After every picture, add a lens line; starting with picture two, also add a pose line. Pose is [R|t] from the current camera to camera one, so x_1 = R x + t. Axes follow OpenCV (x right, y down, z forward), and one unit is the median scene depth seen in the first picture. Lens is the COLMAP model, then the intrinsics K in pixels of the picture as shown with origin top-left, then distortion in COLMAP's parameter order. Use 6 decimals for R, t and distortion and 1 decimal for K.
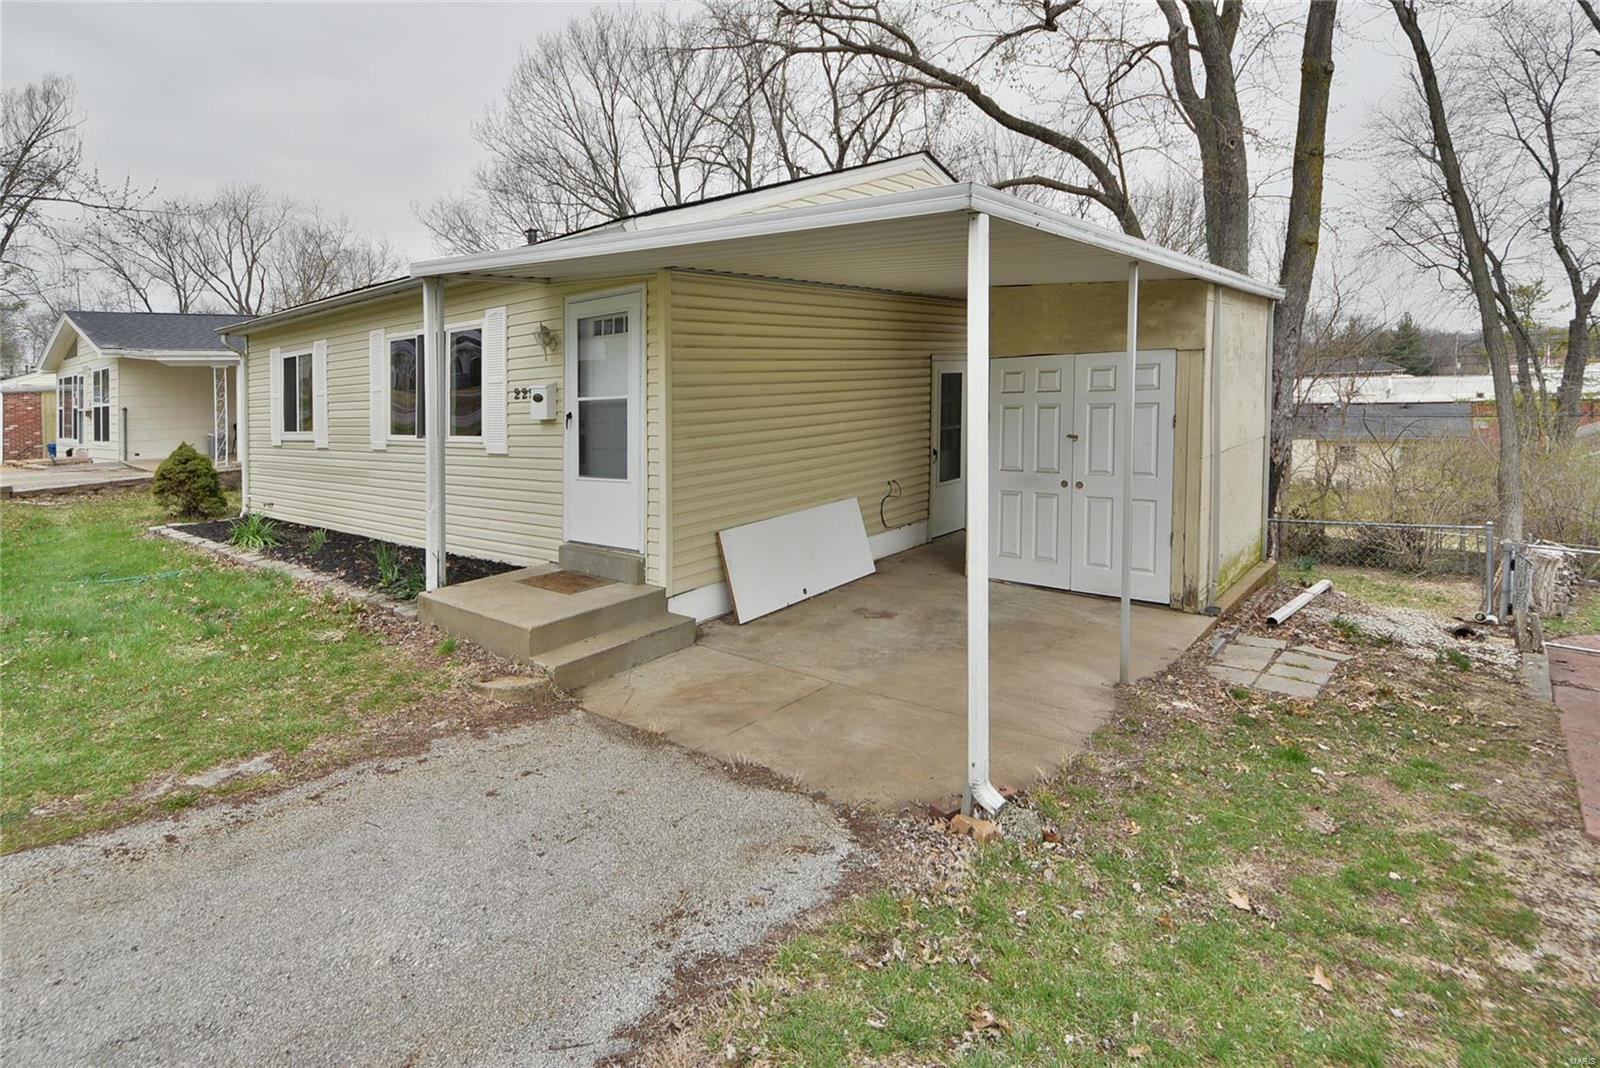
lens RADIAL K [[777.4, 0, 717.4], [0, 777.4, 464.7], [0, 0, 1]] dist [0.020714, -0.014815]
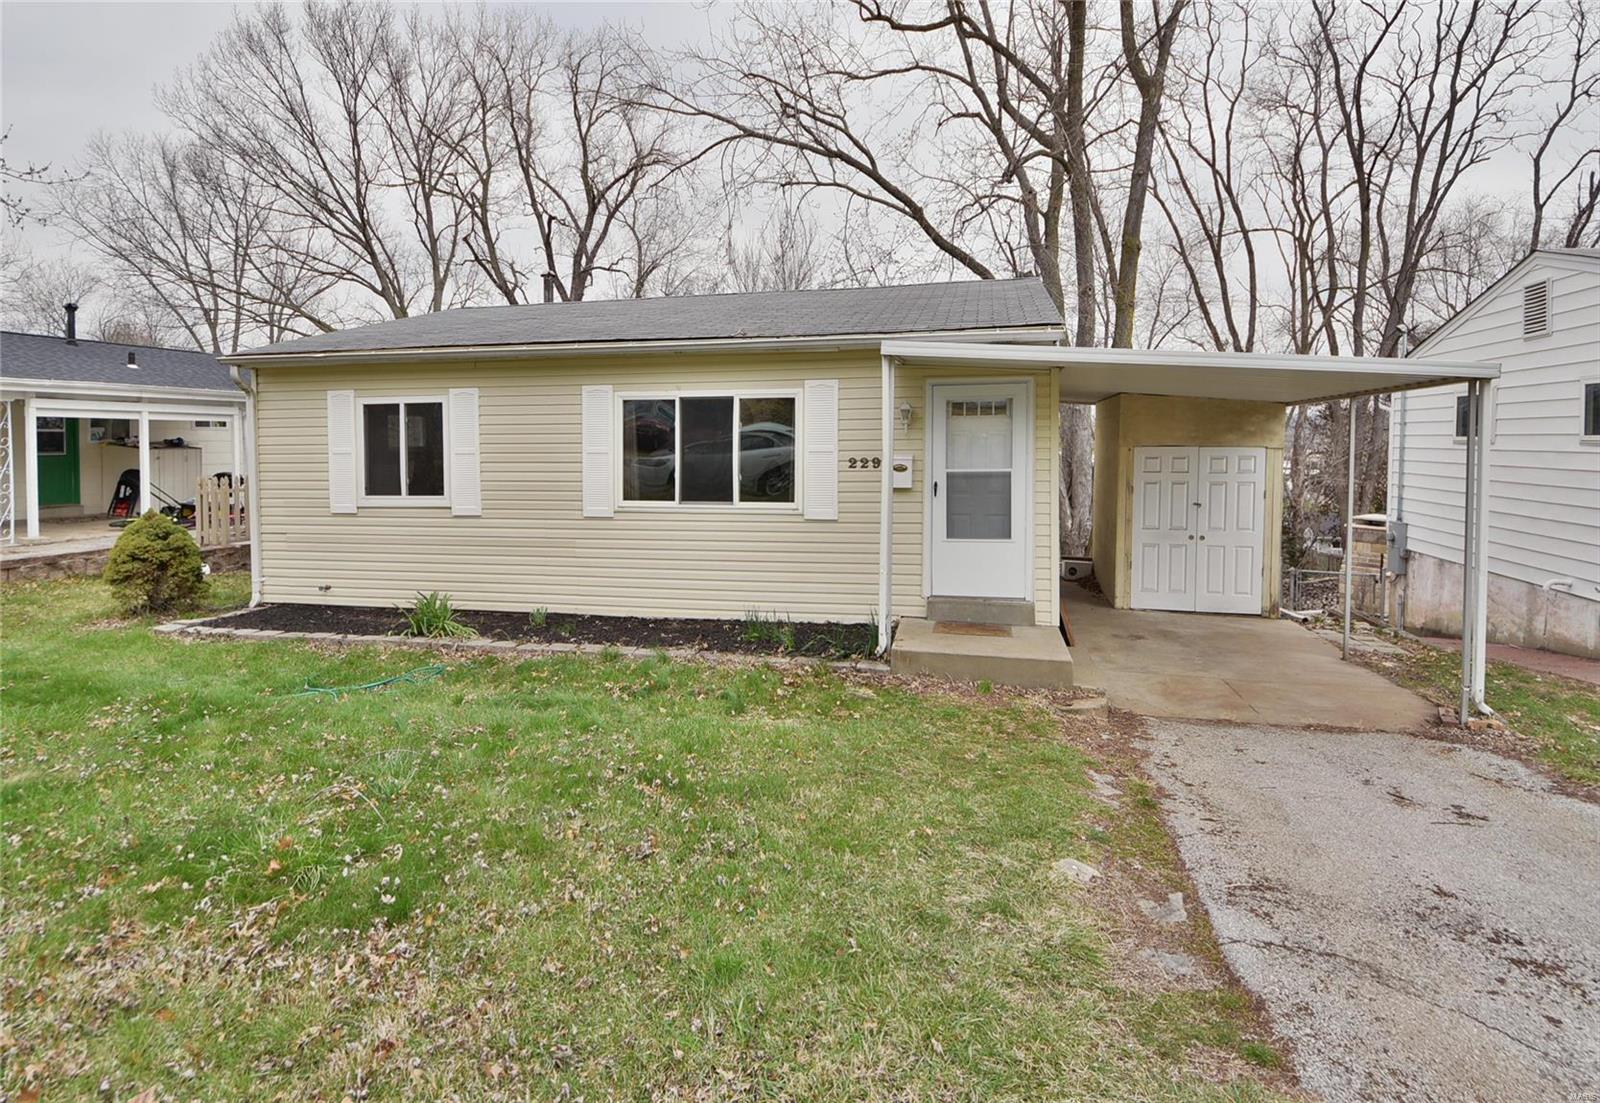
lens RADIAL K [[770.8, 0, 856.3], [0, 770.8, 534.9], [0, 0, 1]] dist [0.010024, -0.008333]
pose [[0.865783, -0.016824, 0.500137, -0.824355], [0.014225, 0.999858, 0.009008, -0.002278], [-0.500218, -0.000685, 0.865899, 0.089851]]
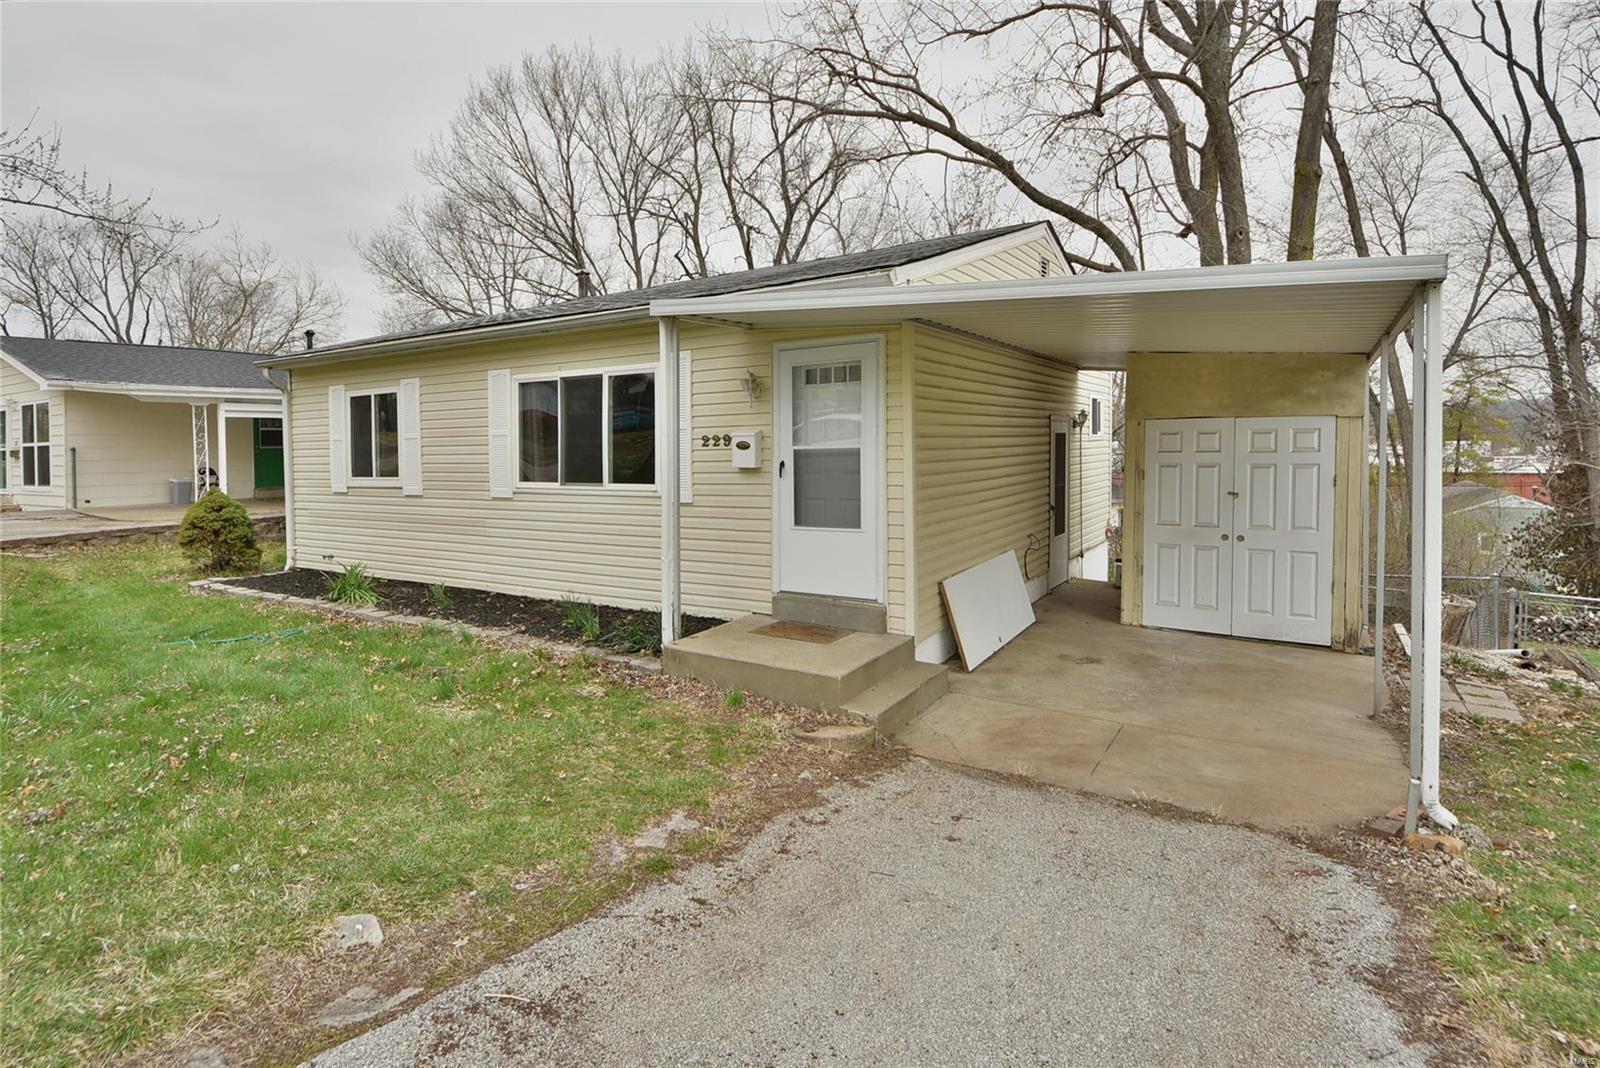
lens RADIAL K [[777.4, 0, 773.4], [0, 777.4, 523.9], [0, 0, 1]] dist [0.020714, -0.014815]
pose [[0.987105, 0.009670, 0.159784, -0.346699], [-0.009900, 0.999951, 0.000648, 0.011469], [-0.159769, -0.002221, 0.987152, 0.029851]]
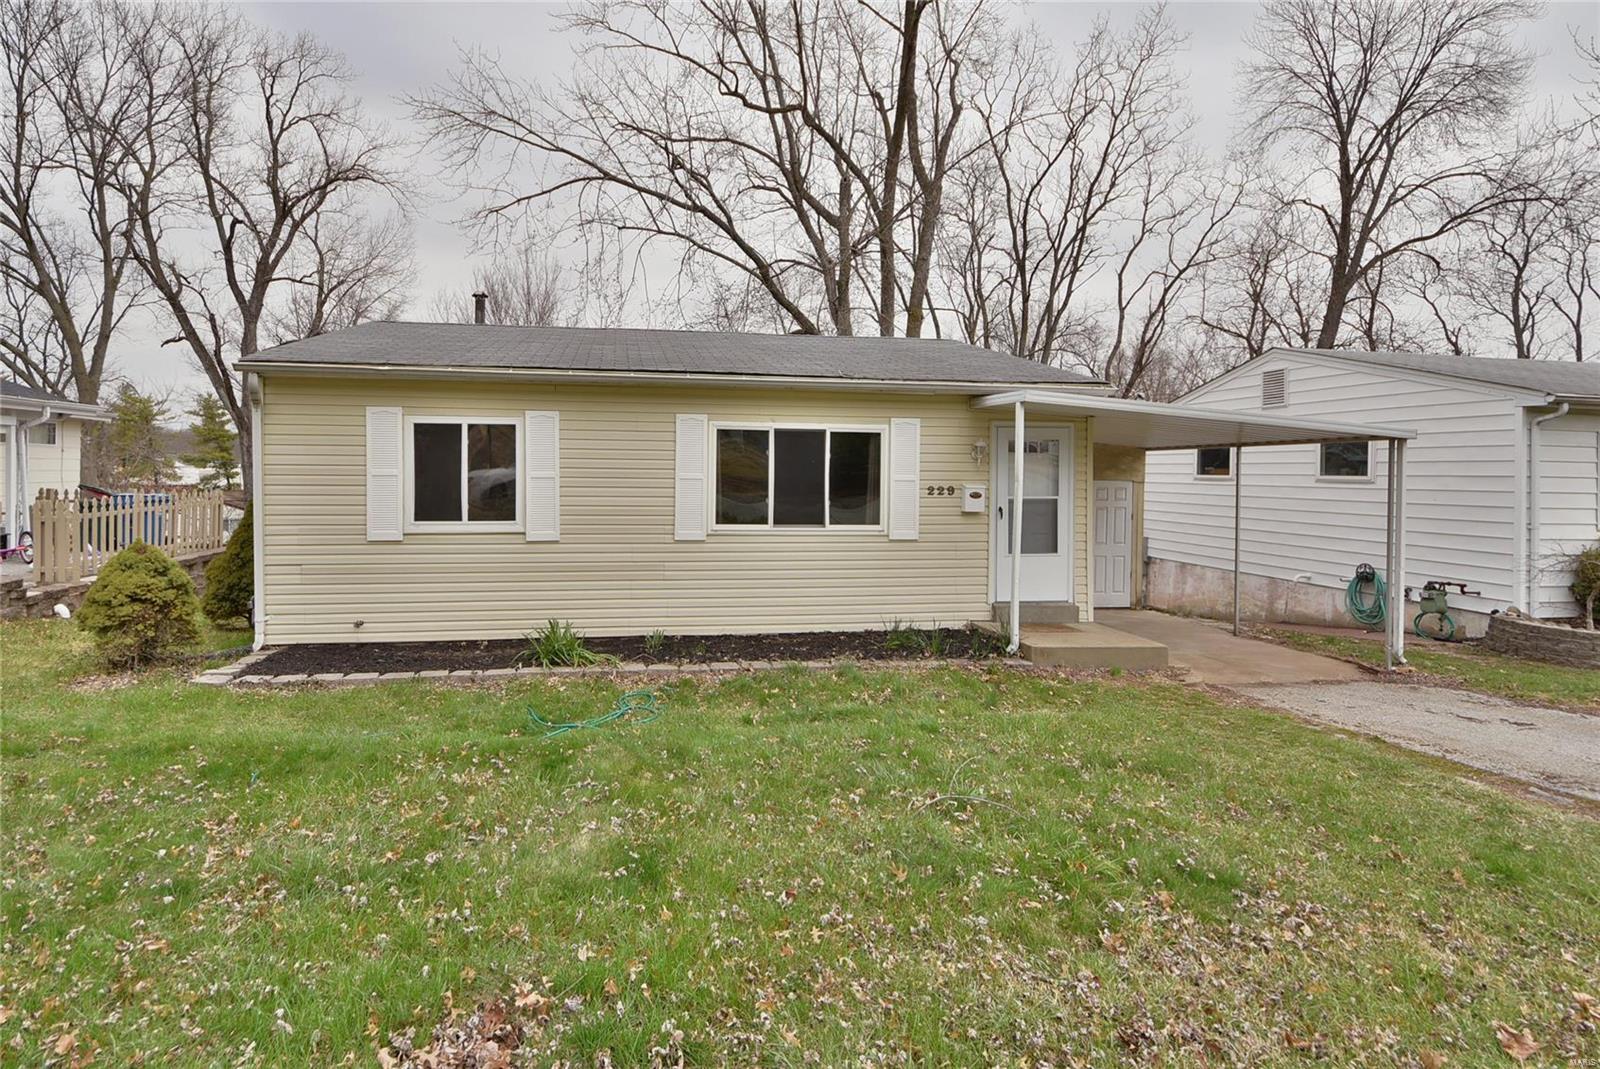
lens RADIAL K [[694.9, 0, 798.0], [0, 694.9, 536.1], [0, 0, 1]] dist [-0.000233, -0.002076]
pose [[0.660756, -0.014505, 0.750461, -1.290269], [0.031554, 0.999466, -0.008464, -0.016987], [-0.749937, 0.029273, 0.660861, 0.455175]]
